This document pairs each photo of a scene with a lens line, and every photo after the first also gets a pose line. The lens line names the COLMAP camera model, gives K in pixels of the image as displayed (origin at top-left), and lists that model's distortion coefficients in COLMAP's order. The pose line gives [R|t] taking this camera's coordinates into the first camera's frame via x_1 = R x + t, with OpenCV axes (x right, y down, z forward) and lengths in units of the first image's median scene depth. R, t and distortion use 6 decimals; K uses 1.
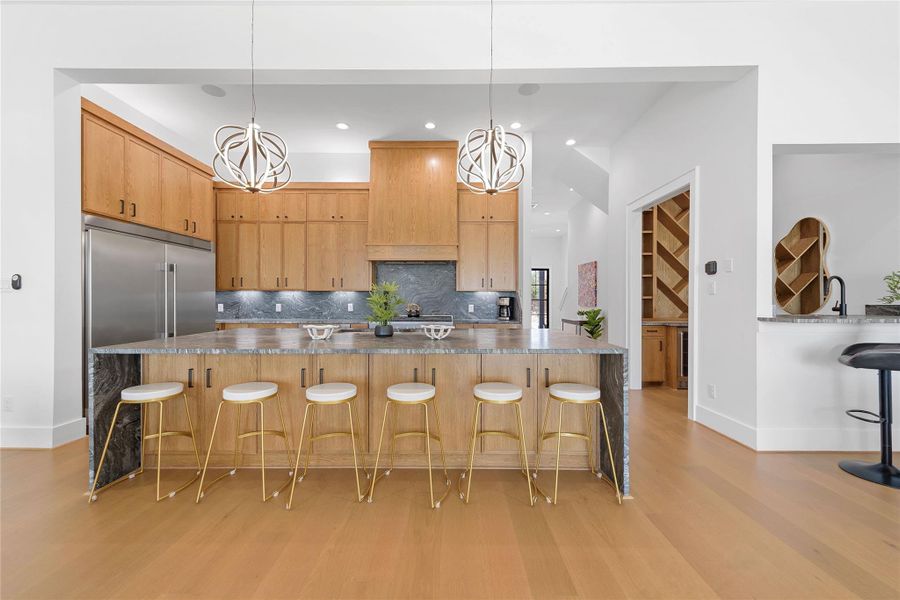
lens RADIAL K [[355.3, 0, 448.3], [0, 355.3, 300.9], [0, 0, 1]] dist [0.001560, 0.000145]
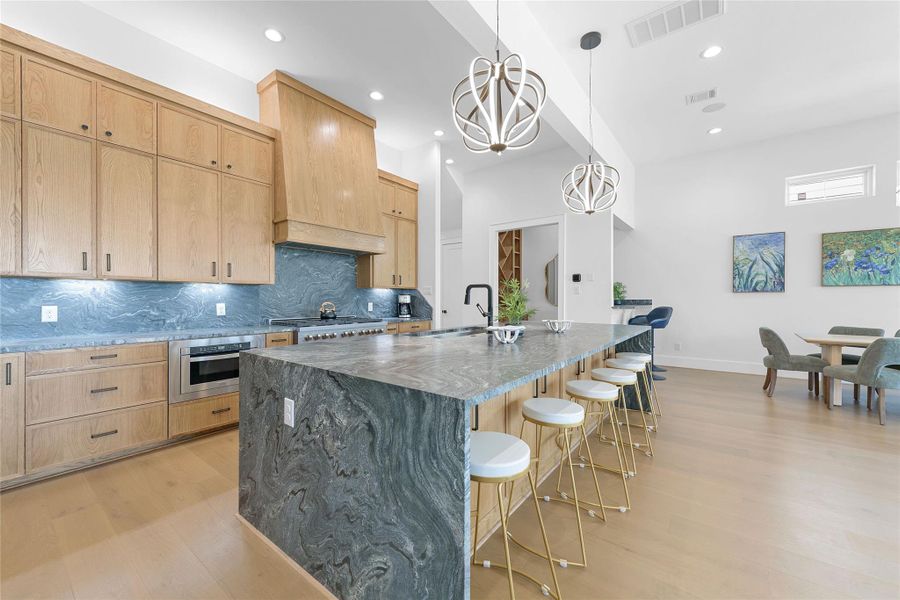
lens RADIAL K [[355.3, 0, 448.3], [0, 355.3, 300.9], [0, 0, 1]] dist [0.001560, 0.000145]
pose [[0.604584, -0.006815, 0.796512, -0.567233], [0.002662, 0.999975, 0.006535, 0.000182], [-0.796537, -0.001830, 0.604587, 0.306524]]
